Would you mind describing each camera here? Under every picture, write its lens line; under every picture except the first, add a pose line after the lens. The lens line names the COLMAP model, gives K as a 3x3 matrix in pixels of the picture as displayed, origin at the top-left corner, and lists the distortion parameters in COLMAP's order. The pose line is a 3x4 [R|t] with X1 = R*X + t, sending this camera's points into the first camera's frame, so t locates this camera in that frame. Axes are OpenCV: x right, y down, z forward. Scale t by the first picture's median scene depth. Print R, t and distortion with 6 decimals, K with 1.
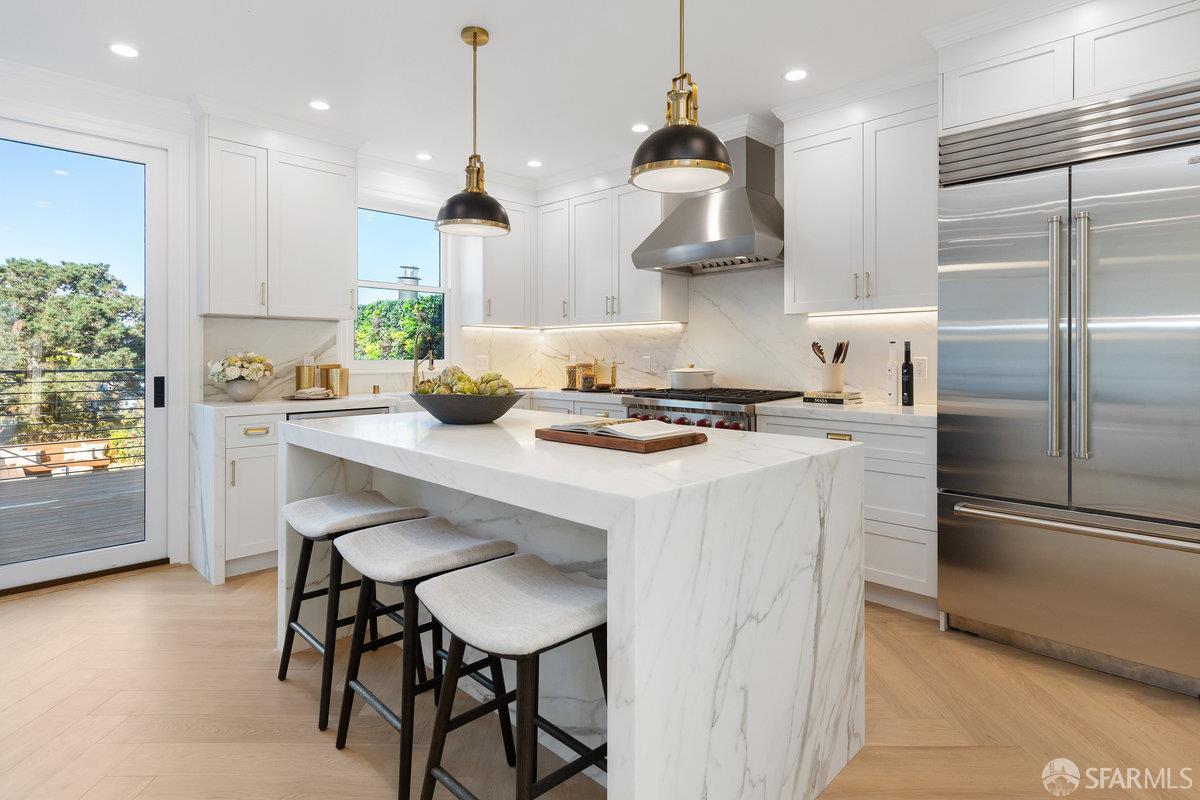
lens RADIAL K [[628.0, 0, 593.6], [0, 628.0, 355.4], [0, 0, 1]] dist [0.002276, -0.000179]
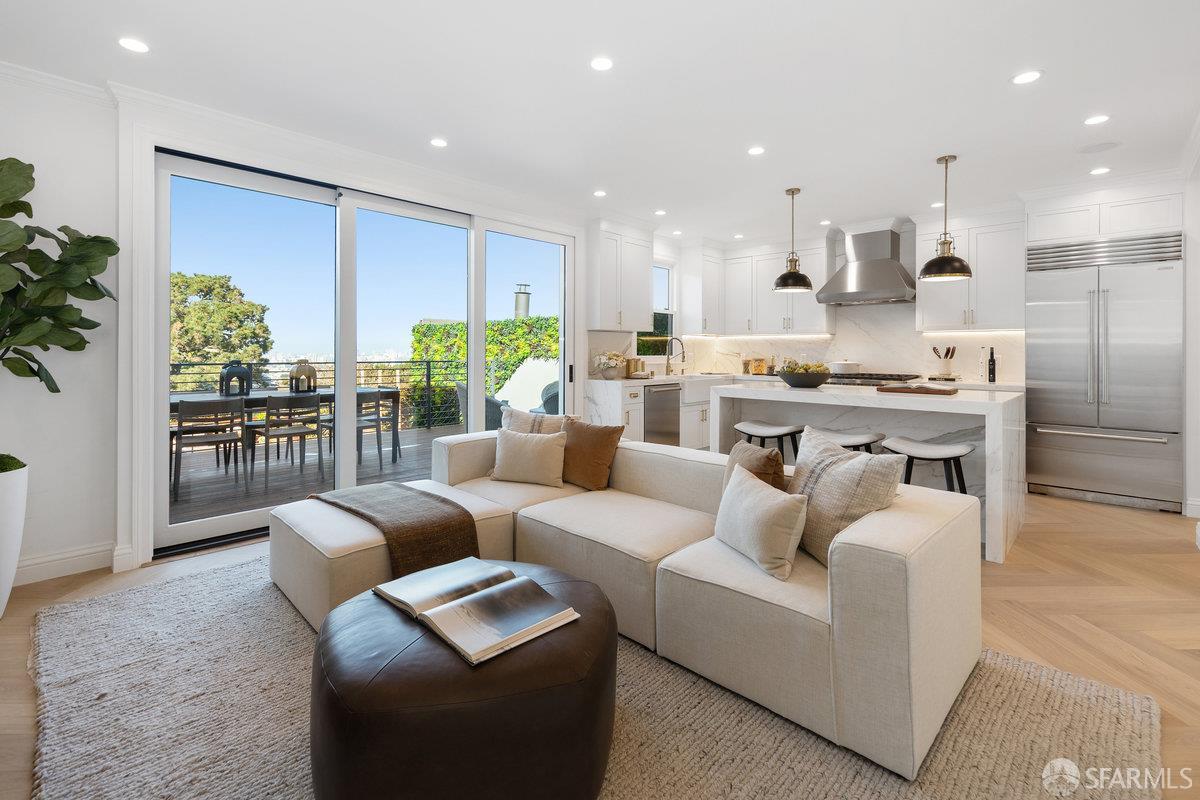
lens RADIAL K [[538.0, 0, 599.5], [0, 538.0, 352.2], [0, 0, 1]] dist [0.002898, -0.000381]
pose [[0.999744, 0.003316, 0.022370, -0.588200], [-0.003349, 0.999993, 0.001439, -0.004870], [-0.022365, -0.001513, 0.999749, -0.476922]]
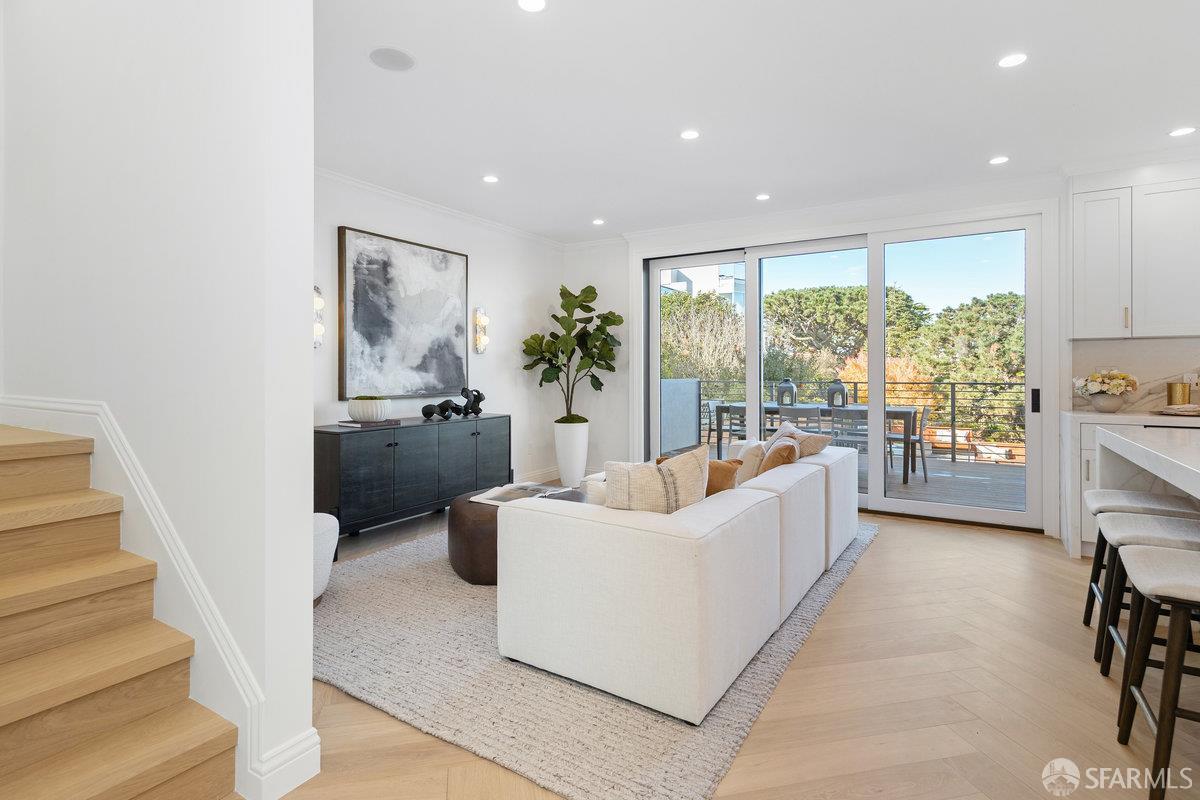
lens RADIAL K [[589.1, 0, 600.9], [0, 589.1, 373.5], [0, 0, 1]] dist [0.000121, -0.000086]
pose [[0.227160, 0.002049, -0.973855, 0.271743], [0.001625, 0.999996, 0.002483, -0.002536], [0.973856, -0.002147, 0.227156, -0.145859]]
